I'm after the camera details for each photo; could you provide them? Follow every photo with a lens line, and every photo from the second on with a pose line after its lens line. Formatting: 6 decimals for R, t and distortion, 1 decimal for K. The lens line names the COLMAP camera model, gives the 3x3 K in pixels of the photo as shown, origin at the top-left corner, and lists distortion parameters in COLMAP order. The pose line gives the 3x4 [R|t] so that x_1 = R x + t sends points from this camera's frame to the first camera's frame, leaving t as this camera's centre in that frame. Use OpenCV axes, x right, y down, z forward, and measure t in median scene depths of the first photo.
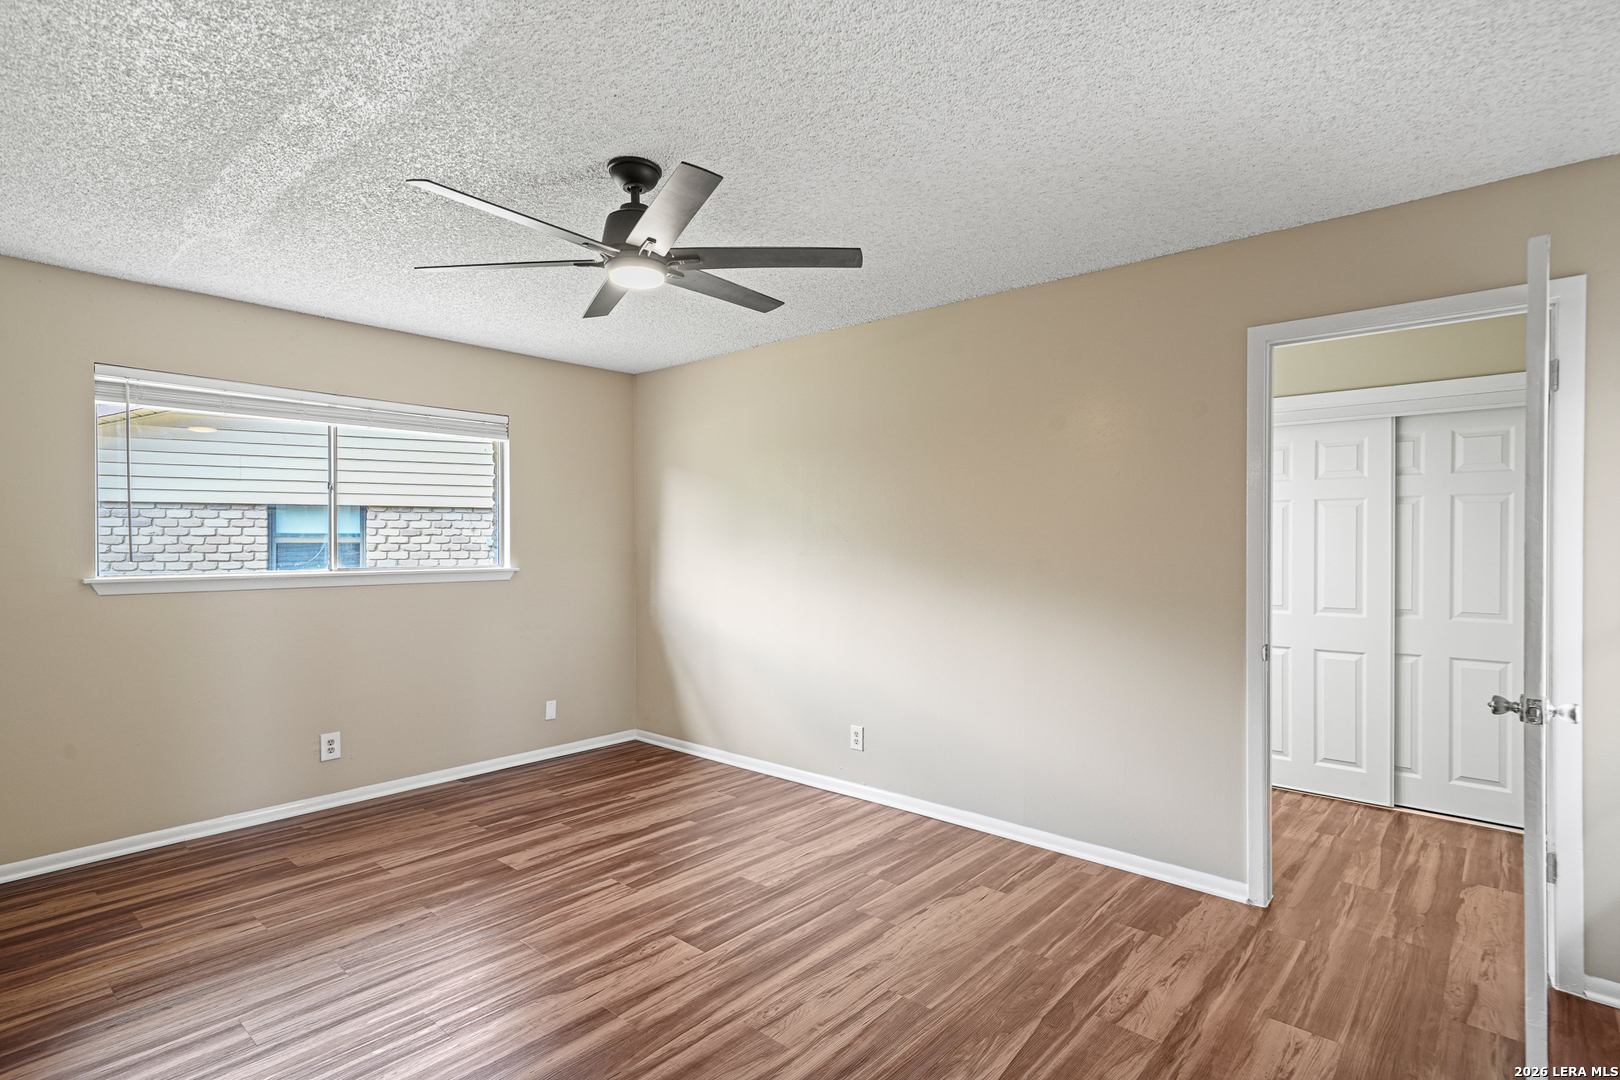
lens RADIAL K [[798.0, 0, 810.0], [0, 798.0, 540.0], [0, 0, 1]] dist [0.009698, 0.001513]
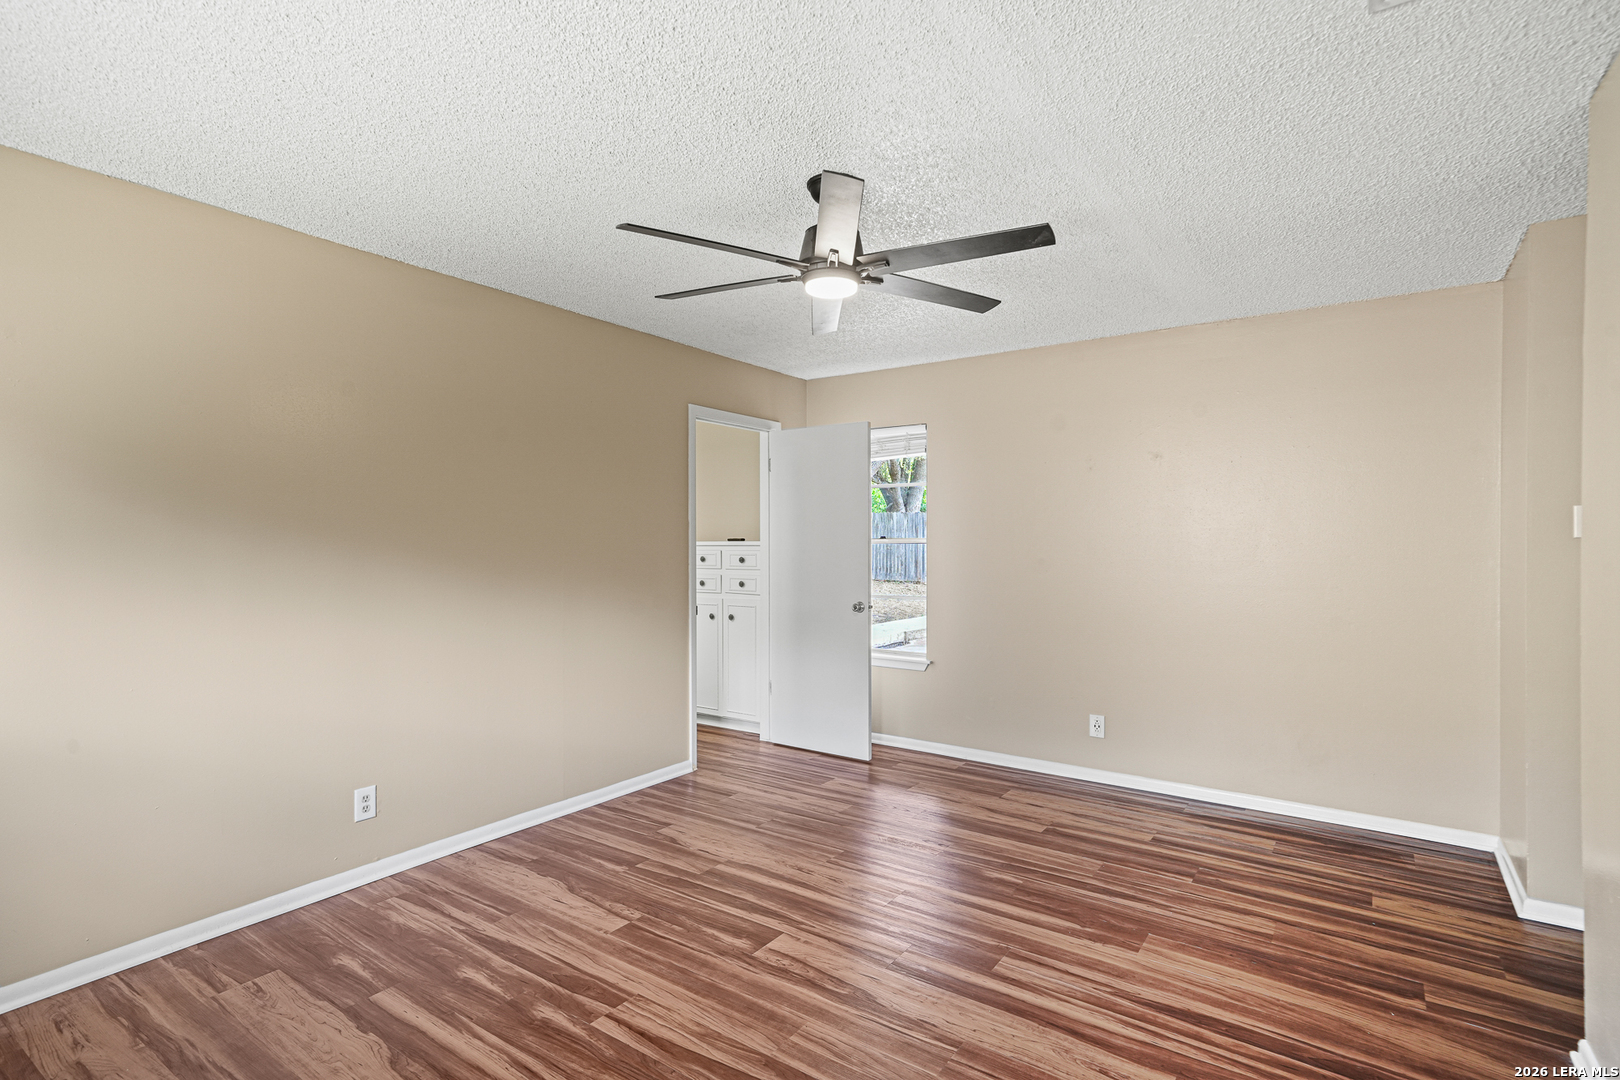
lens RADIAL K [[798.0, 0, 810.0], [0, 798.0, 540.0], [0, 0, 1]] dist [0.009698, 0.001513]
pose [[-0.104639, -0.003152, 0.994505, -0.931924], [-0.000361, 0.999995, 0.003132, 0.000446], [-0.994510, -0.000032, -0.104639, 0.857396]]
